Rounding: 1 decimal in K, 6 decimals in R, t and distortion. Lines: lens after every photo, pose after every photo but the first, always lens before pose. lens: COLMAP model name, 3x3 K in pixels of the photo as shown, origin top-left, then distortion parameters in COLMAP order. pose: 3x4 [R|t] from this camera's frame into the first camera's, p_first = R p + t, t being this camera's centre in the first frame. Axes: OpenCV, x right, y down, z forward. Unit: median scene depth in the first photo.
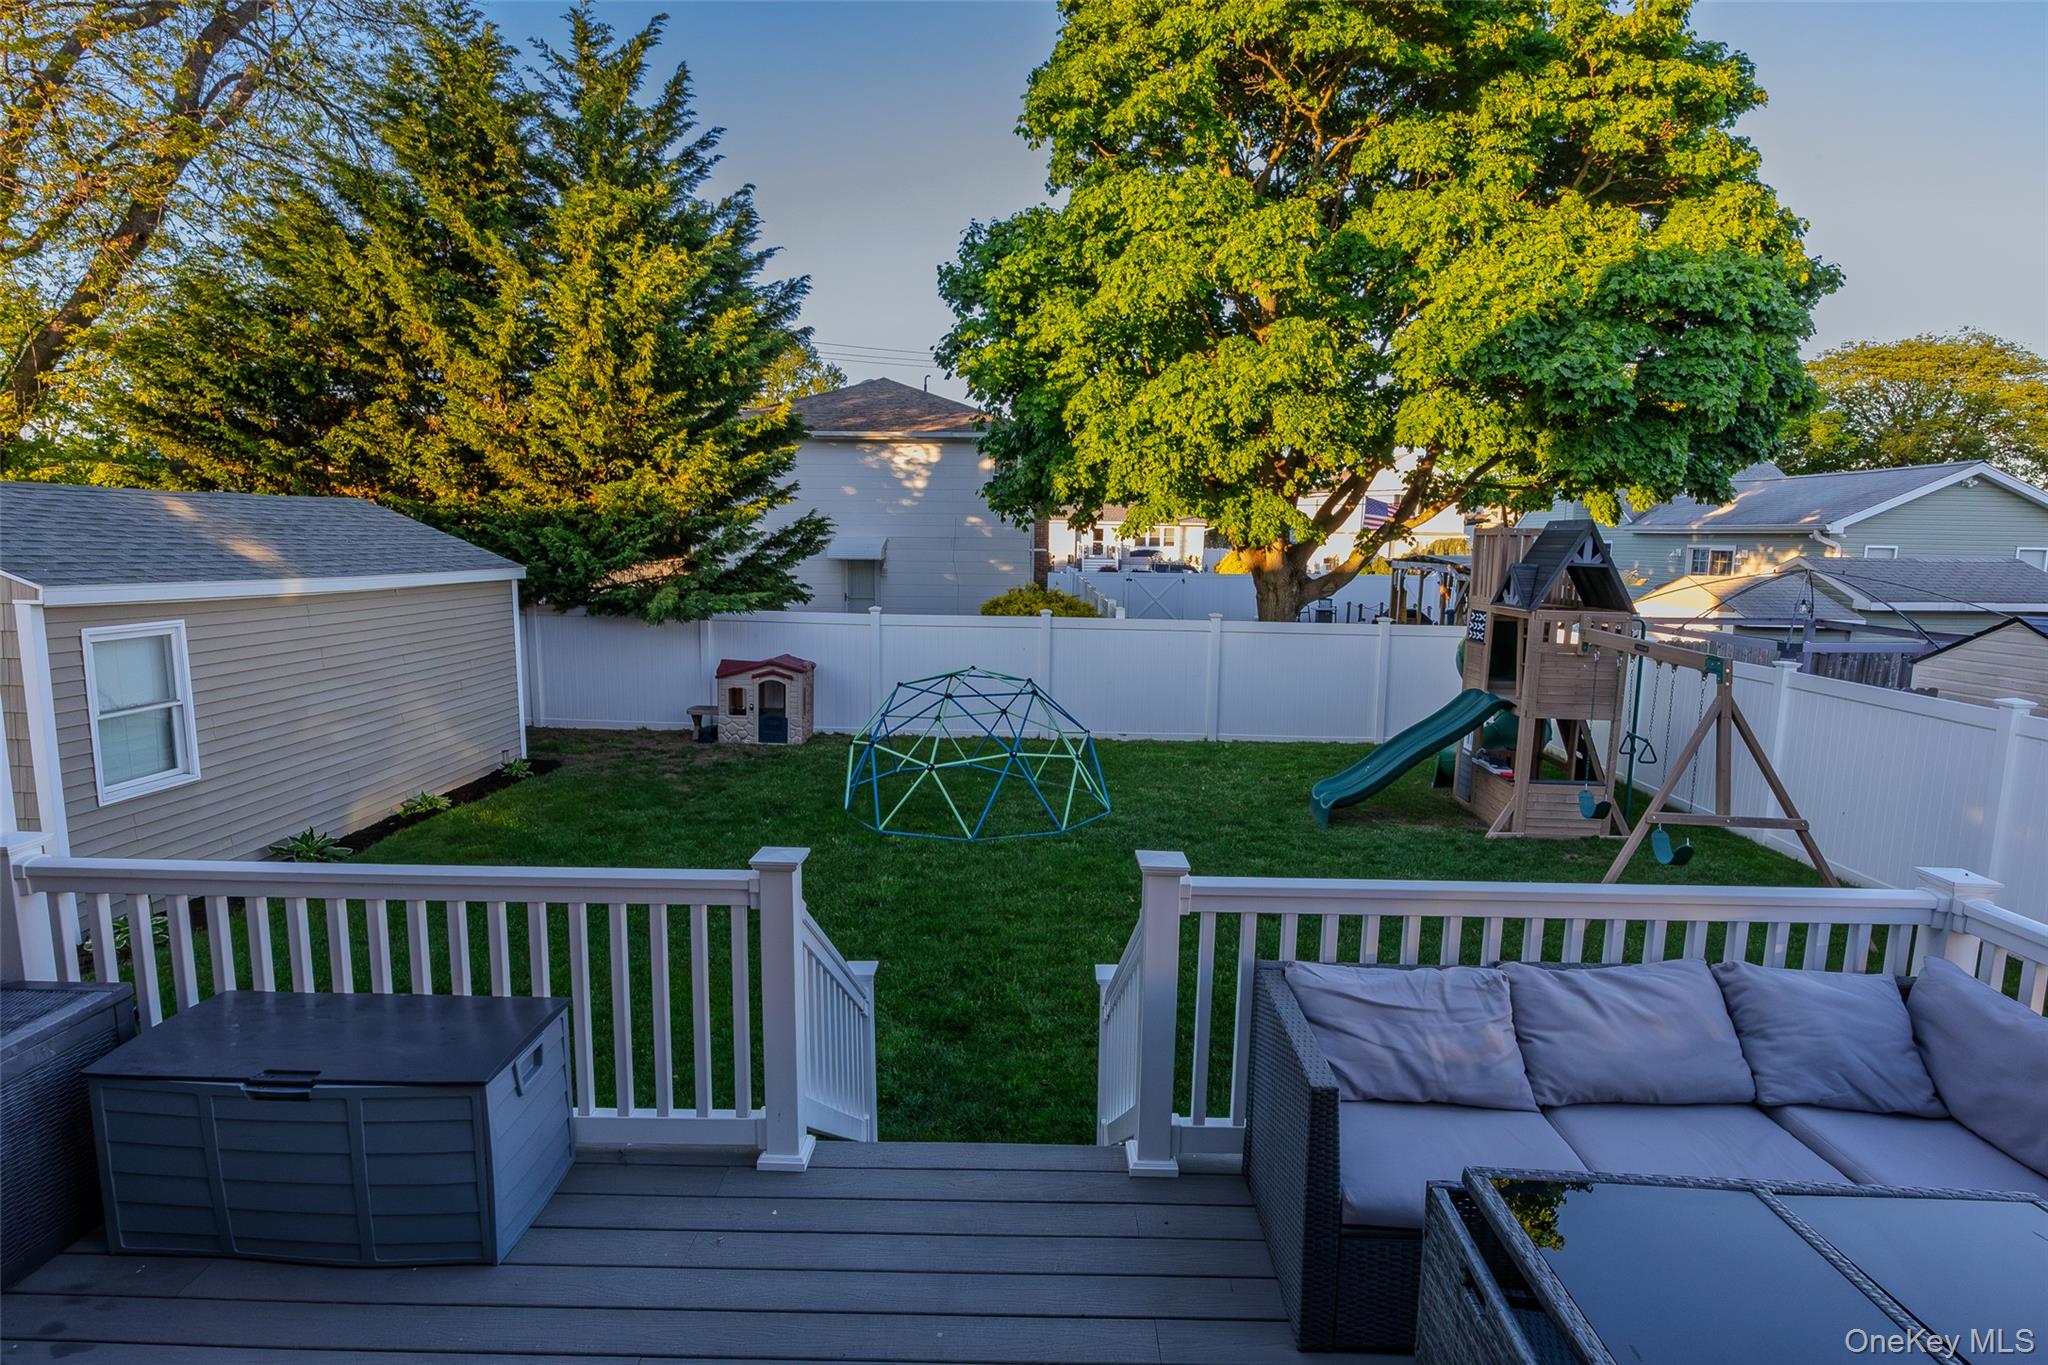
lens RADIAL K [[1026.8, 0, 1024.0], [0, 1026.8, 682.5], [0, 0, 1]] dist [-0.002522, 0.000315]
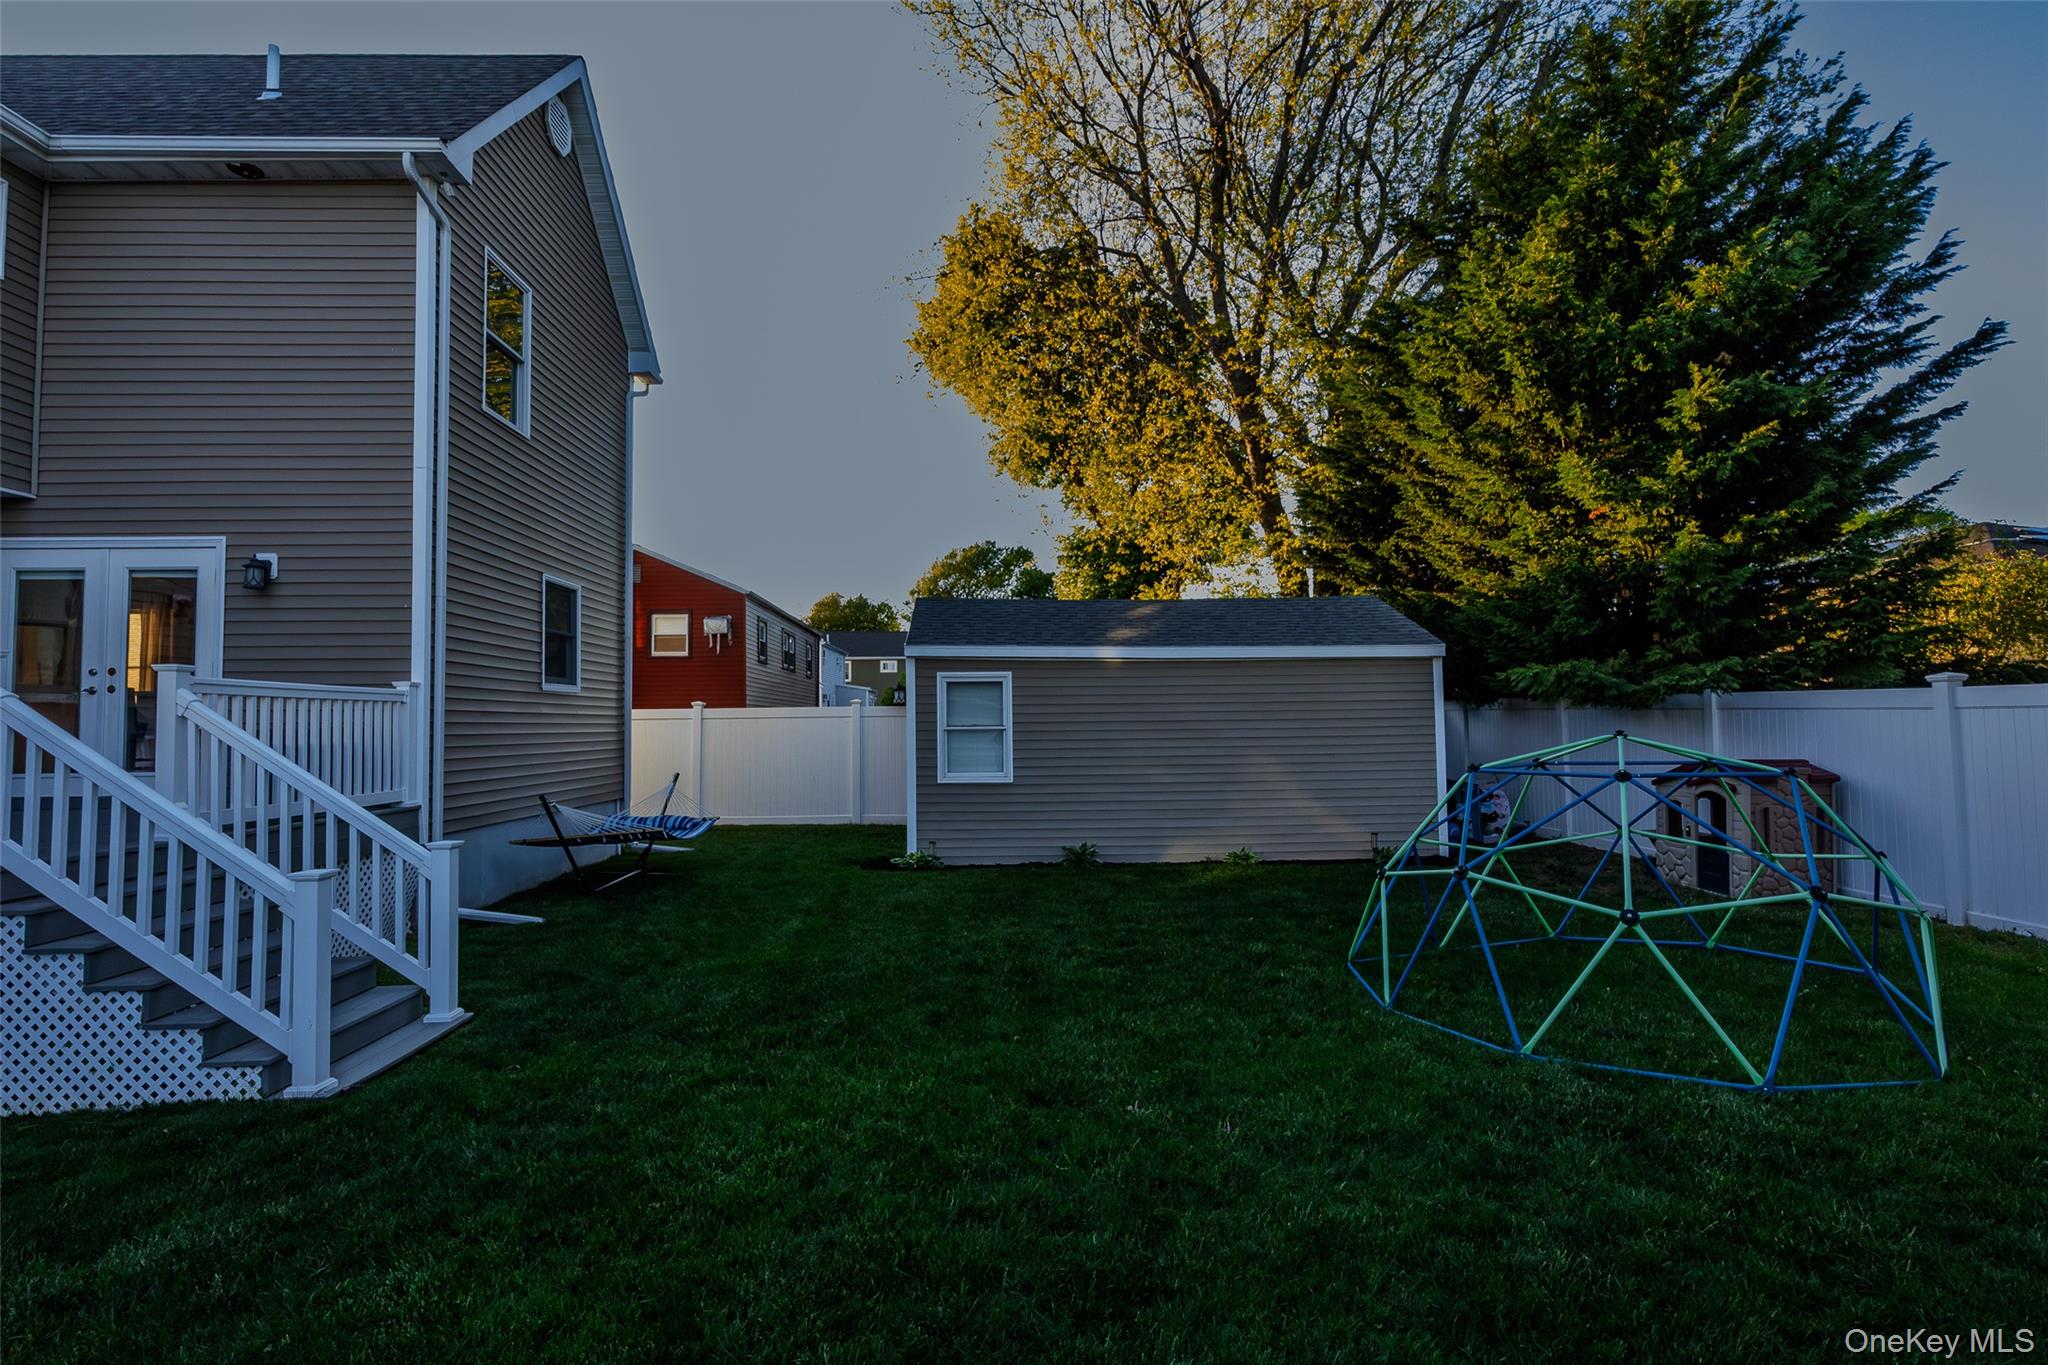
lens RADIAL K [[993.6, 0, 1024.0], [0, 993.6, 682.5], [0, 0, 1]] dist [-0.002399, -0.000113]
pose [[0.045397, -0.056958, -0.997344, 0.362319], [-0.125520, 0.990136, -0.062260, 0.024404], [0.991052, 0.128013, 0.037800, 0.561292]]
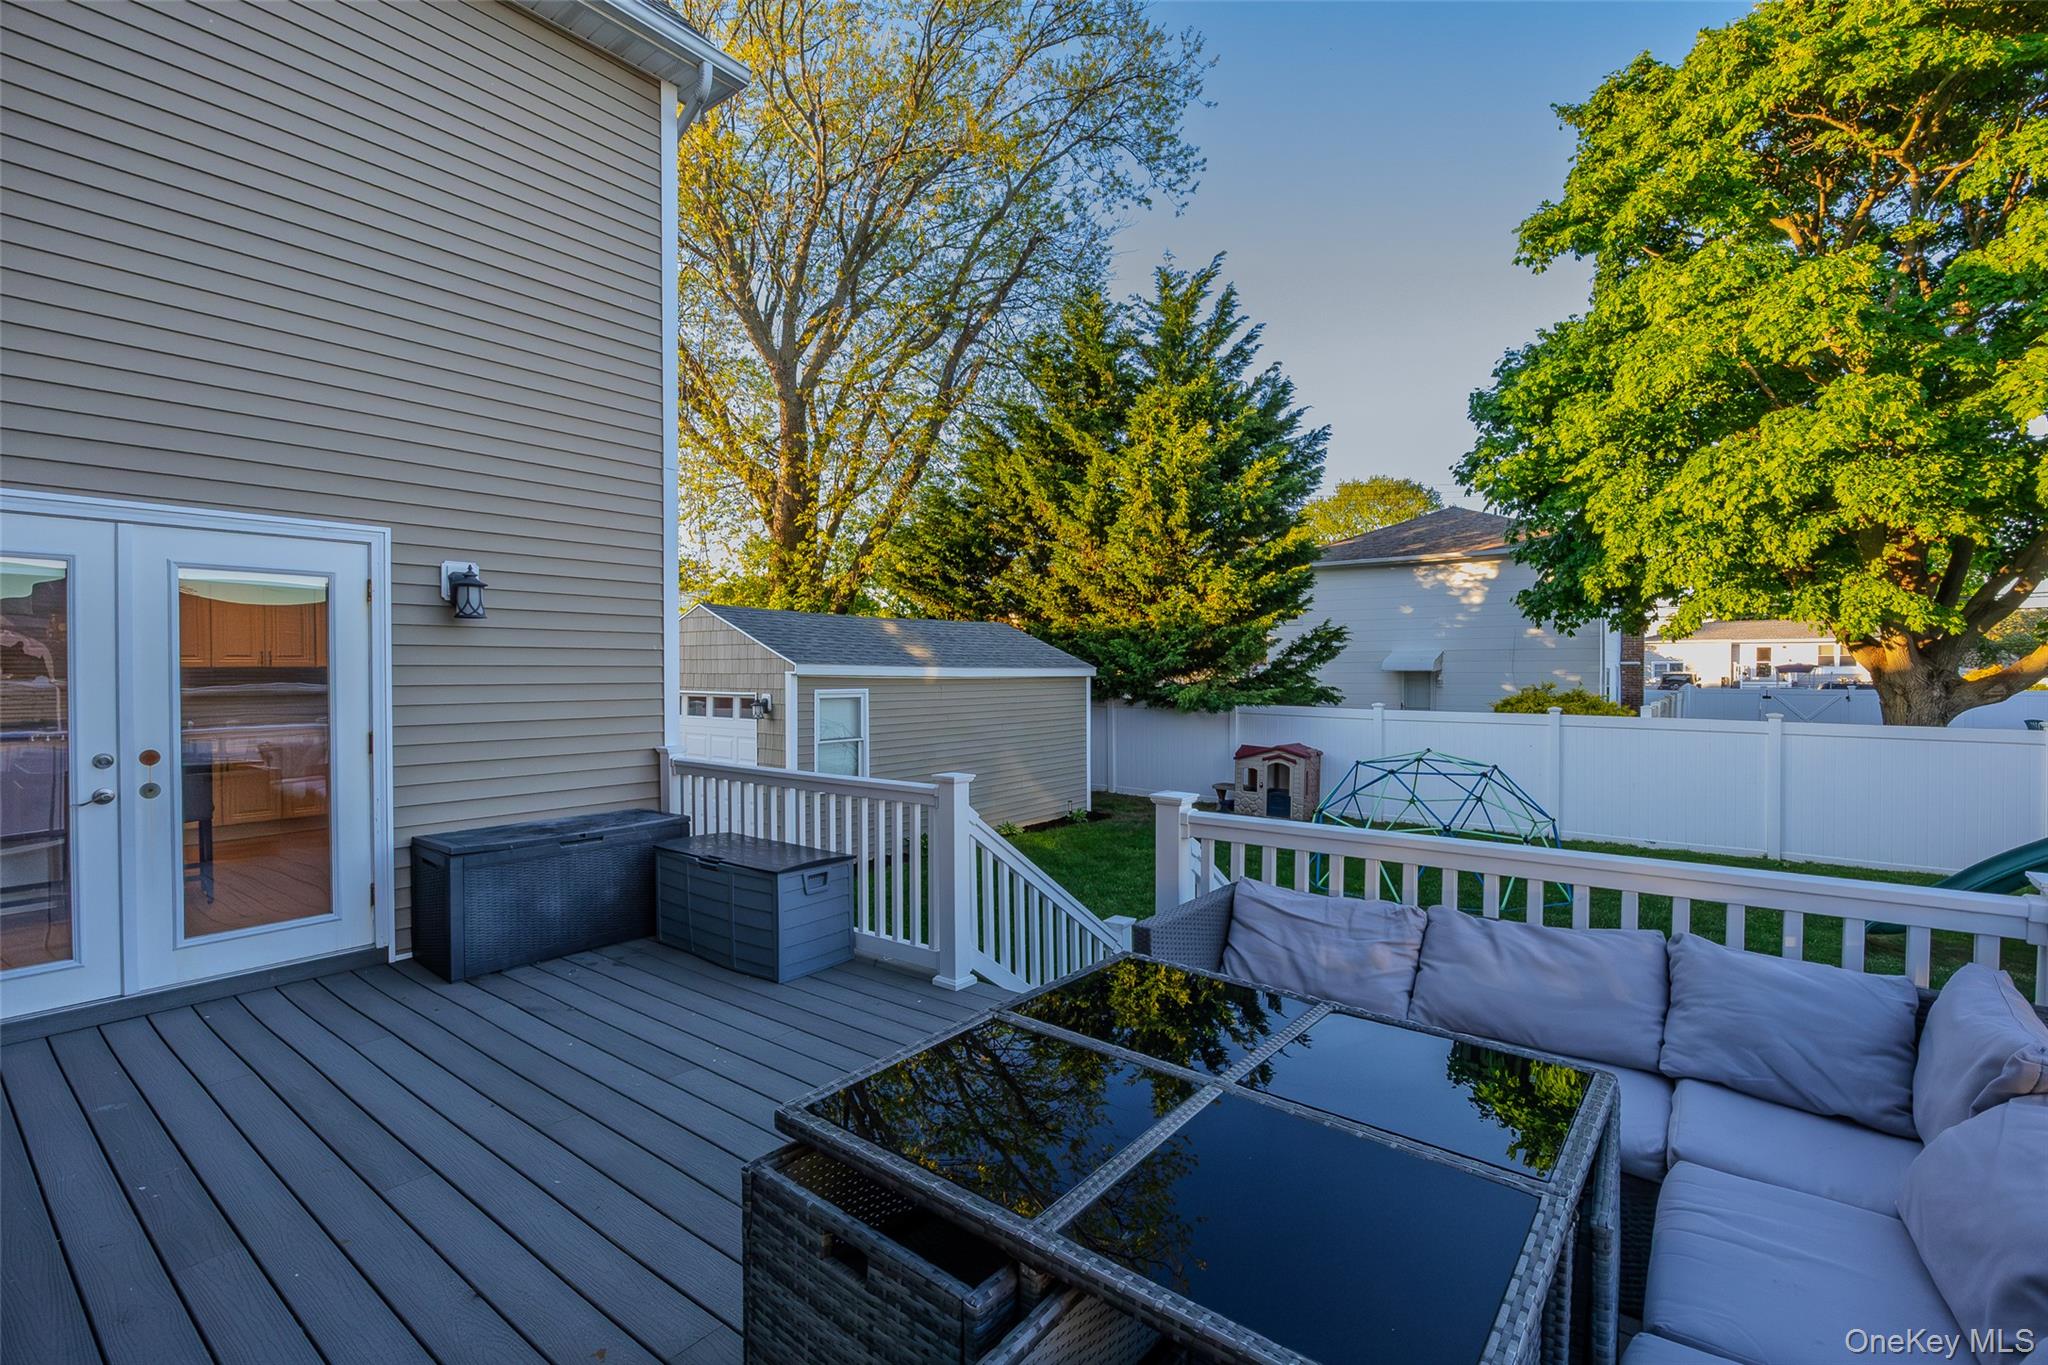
lens RADIAL K [[912.3, 0, 1024.0], [0, 912.3, 682.5], [0, 0, 1]] dist [-0.002260, -0.000556]
pose [[0.803868, -0.004338, -0.594791, 0.148097], [-0.070435, 0.992243, -0.102430, 0.035618], [0.590622, 0.124234, 0.797328, -0.013151]]
